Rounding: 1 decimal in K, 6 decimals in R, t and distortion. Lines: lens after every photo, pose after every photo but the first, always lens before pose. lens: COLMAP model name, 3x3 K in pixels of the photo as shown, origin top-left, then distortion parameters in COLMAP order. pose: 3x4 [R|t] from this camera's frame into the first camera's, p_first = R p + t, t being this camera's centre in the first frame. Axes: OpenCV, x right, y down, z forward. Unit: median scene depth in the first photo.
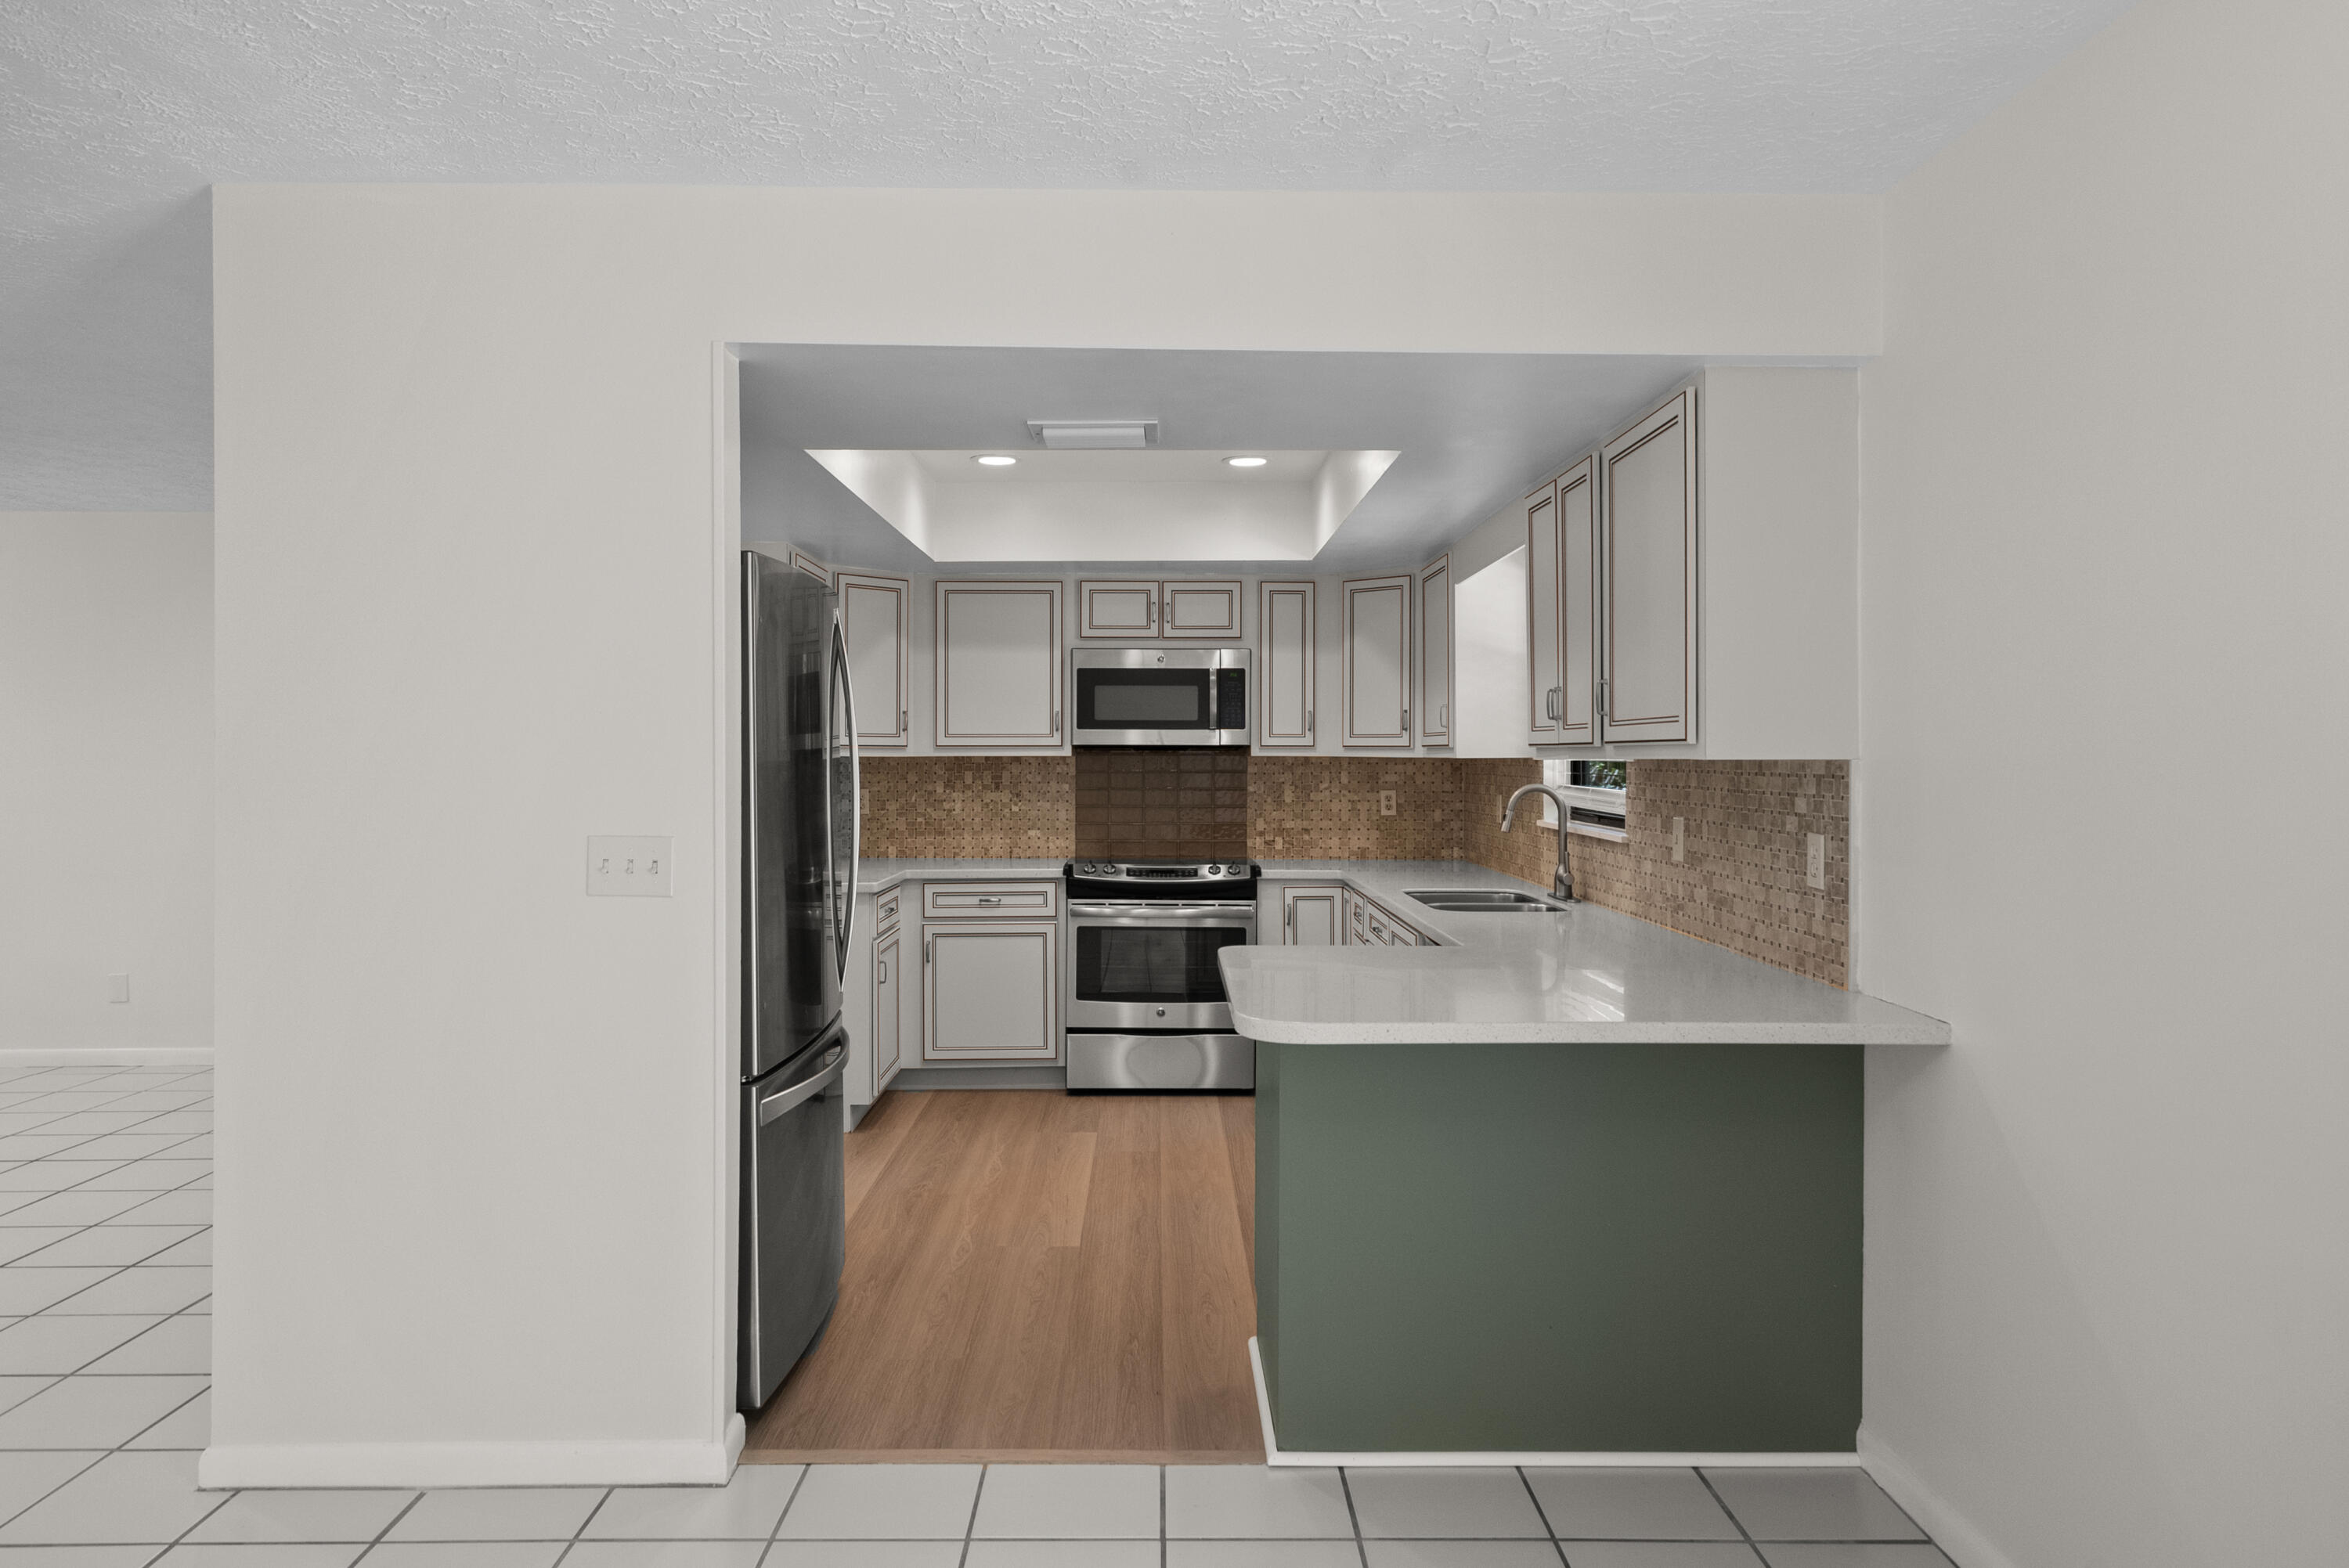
lens RADIAL K [[1511.4, 0, 1168.5], [0, 1511.4, 776.0], [0, 0, 1]] dist [-0.005690, -0.001389]
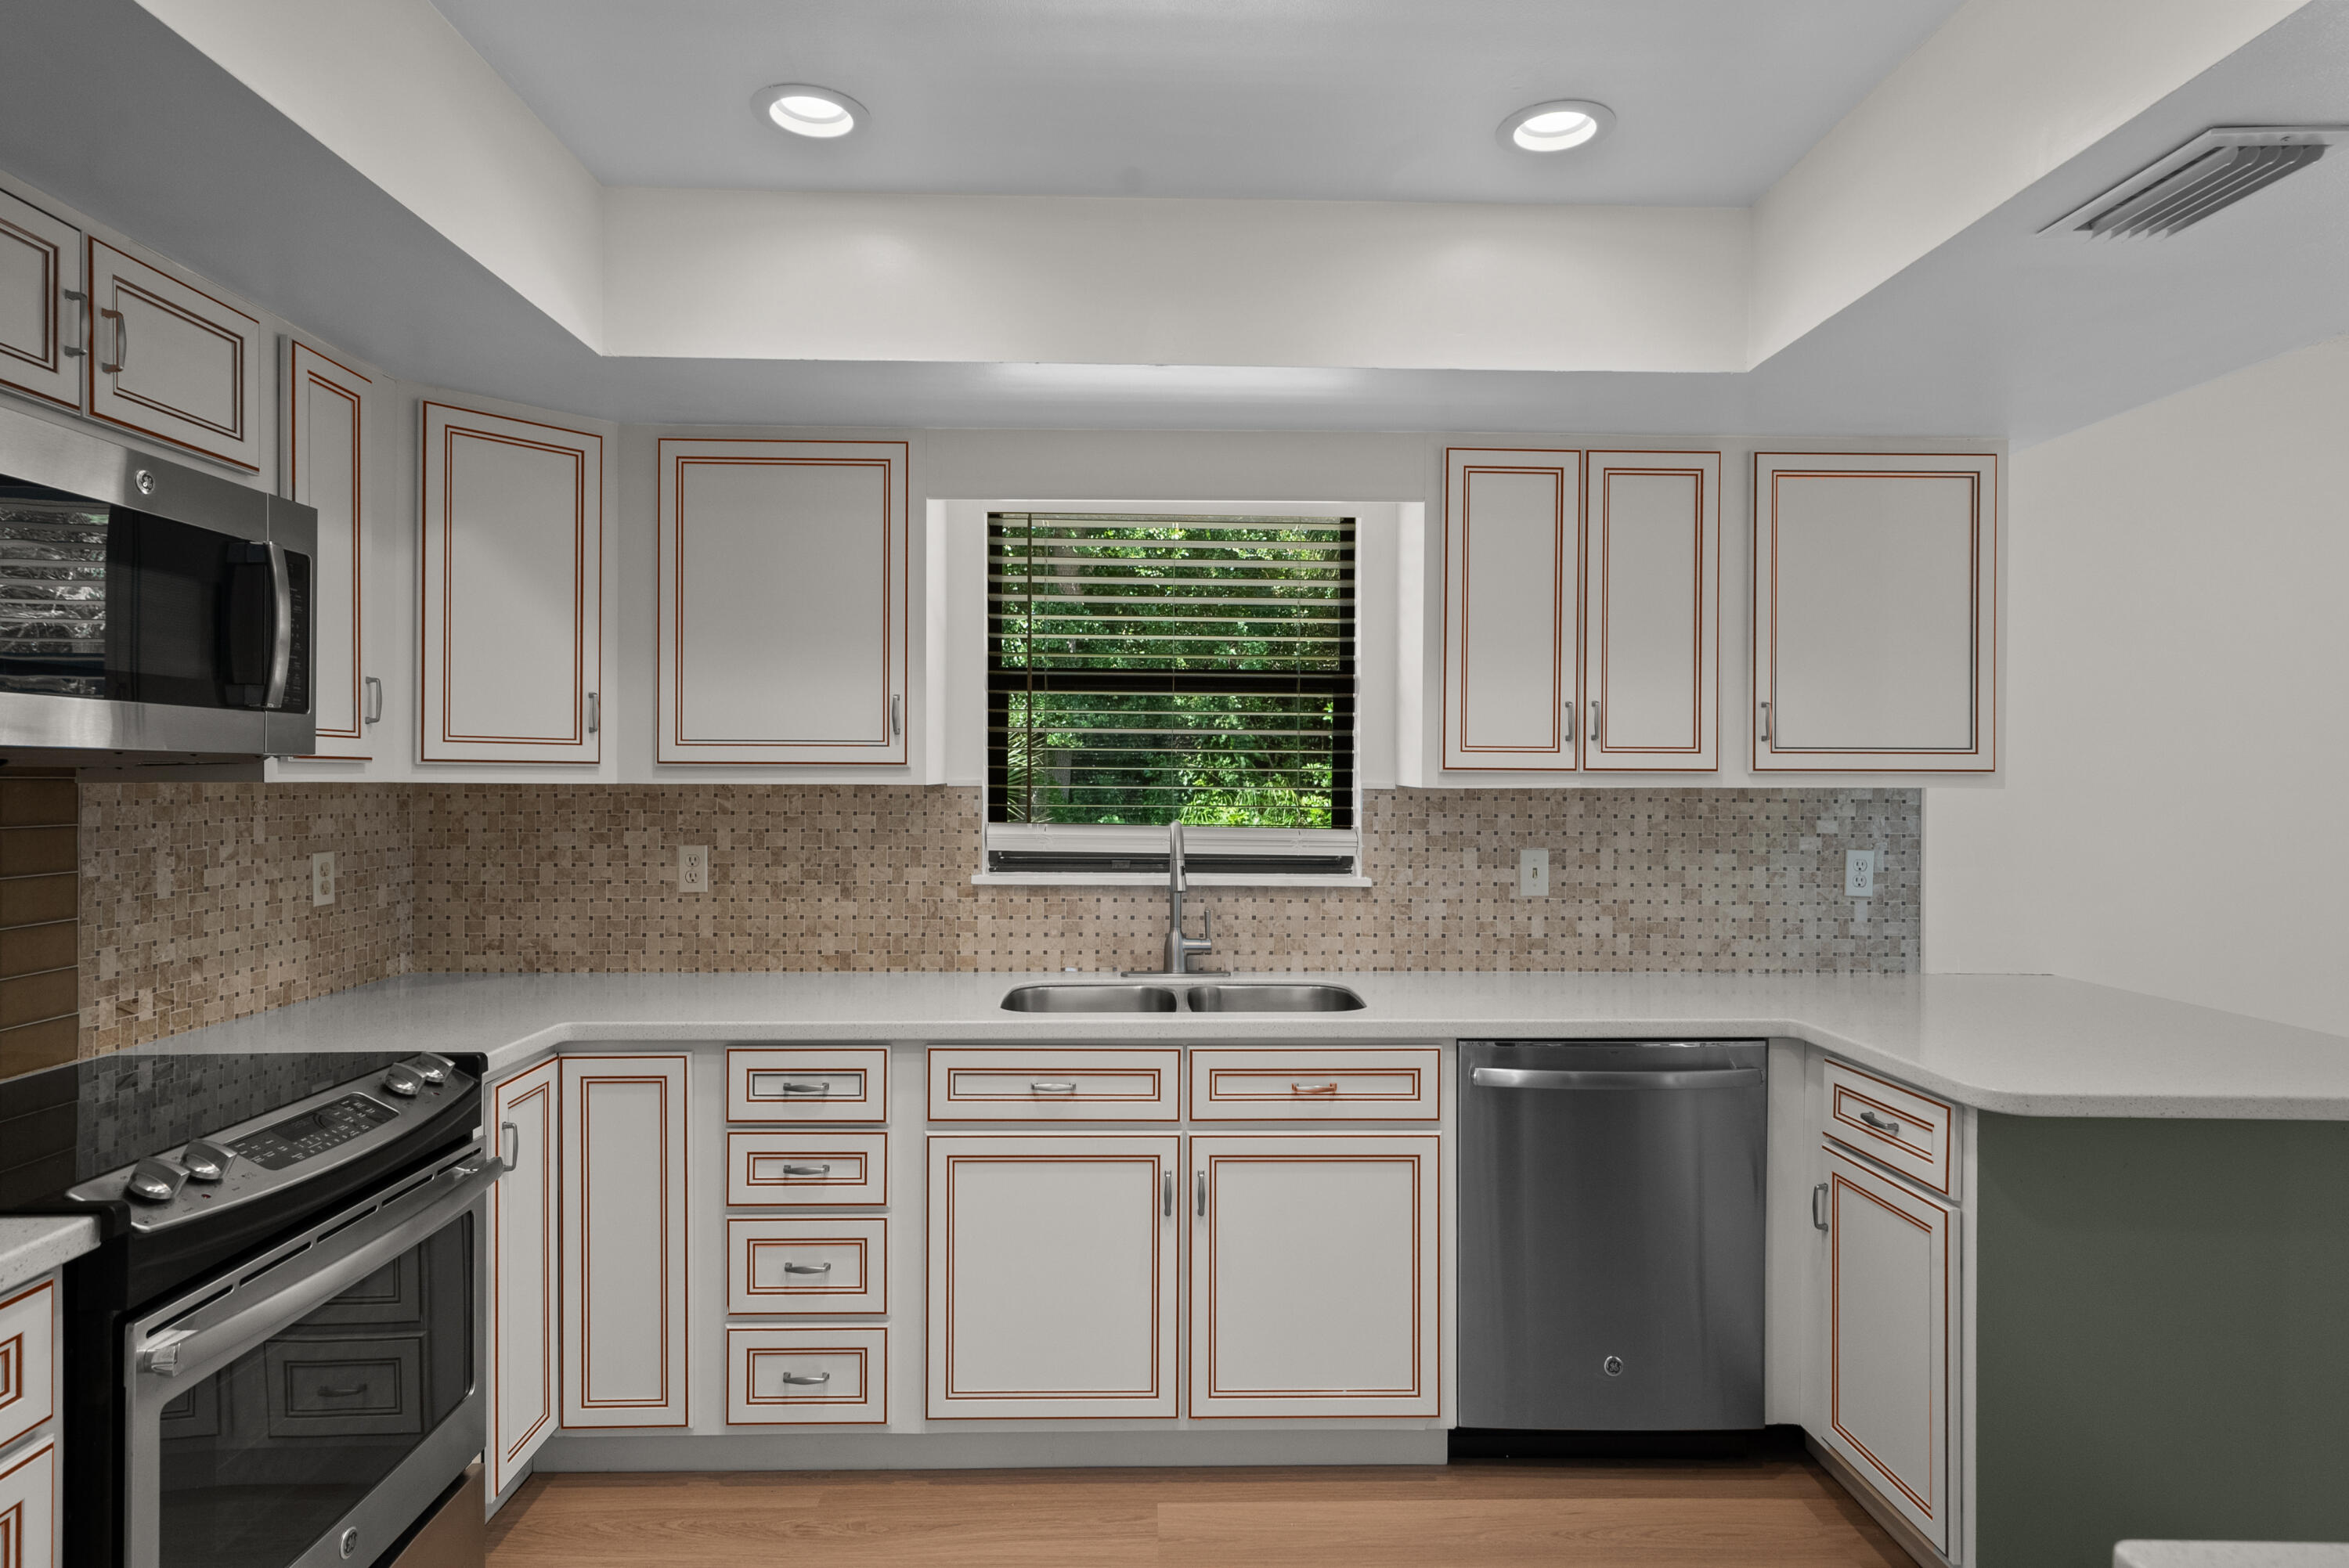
lens RADIAL K [[1304.0, 0, 1174.5], [0, 1304.0, 784.0], [0, 0, 1]] dist [0.006260, 0.000776]
pose [[-0.026292, -0.005627, 0.999638, -0.272926], [0.011101, 0.999921, 0.005921, -0.011720], [-0.999593, 0.011253, -0.026228, 0.742294]]
